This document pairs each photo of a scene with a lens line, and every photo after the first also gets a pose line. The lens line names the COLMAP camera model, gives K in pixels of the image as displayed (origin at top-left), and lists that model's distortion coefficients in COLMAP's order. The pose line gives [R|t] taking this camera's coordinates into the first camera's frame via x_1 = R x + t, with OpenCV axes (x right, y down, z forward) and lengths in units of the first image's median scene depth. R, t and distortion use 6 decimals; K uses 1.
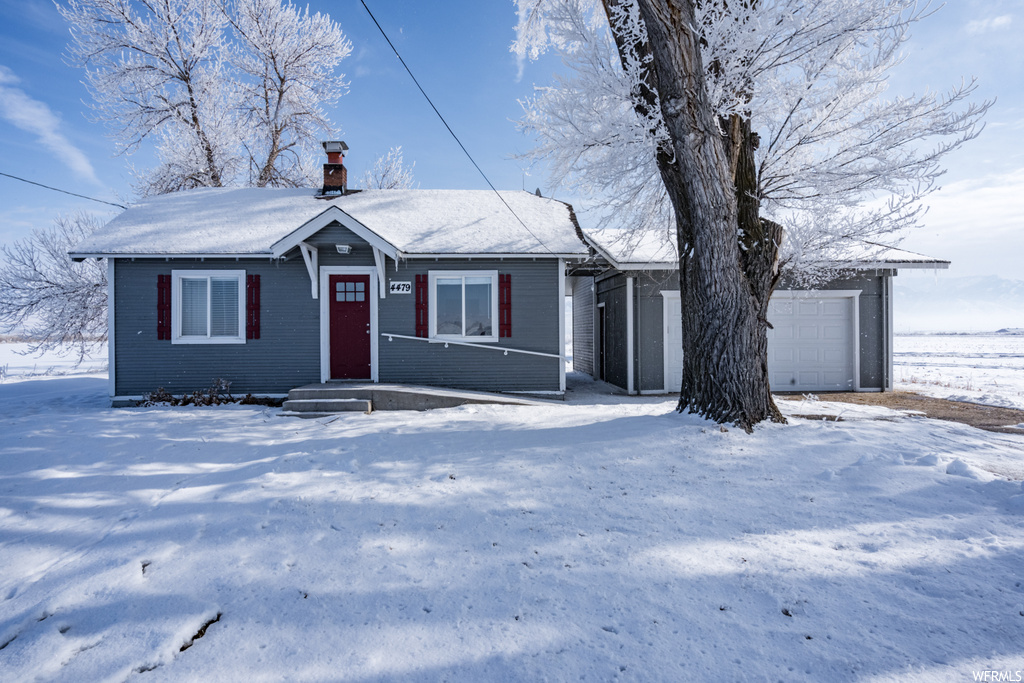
lens RADIAL K [[548.2, 0, 509.3], [0, 548.2, 336.8], [0, 0, 1]] dist [0.015484, -0.002639]
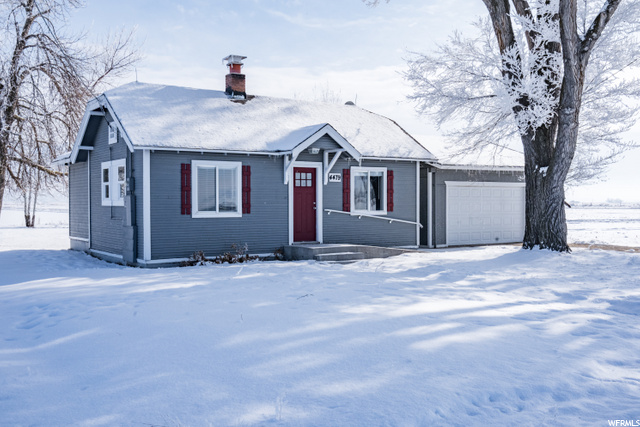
lens RADIAL K [[632.3, 0, 320.5], [0, 632.3, 208.7], [0, 0, 1]] dist [0.026204, 0.000000]
pose [[0.855426, -0.001792, 0.517922, -1.096118], [0.001038, 0.999998, 0.001747, -0.010313], [-0.517924, -0.000957, 0.855426, -0.408488]]
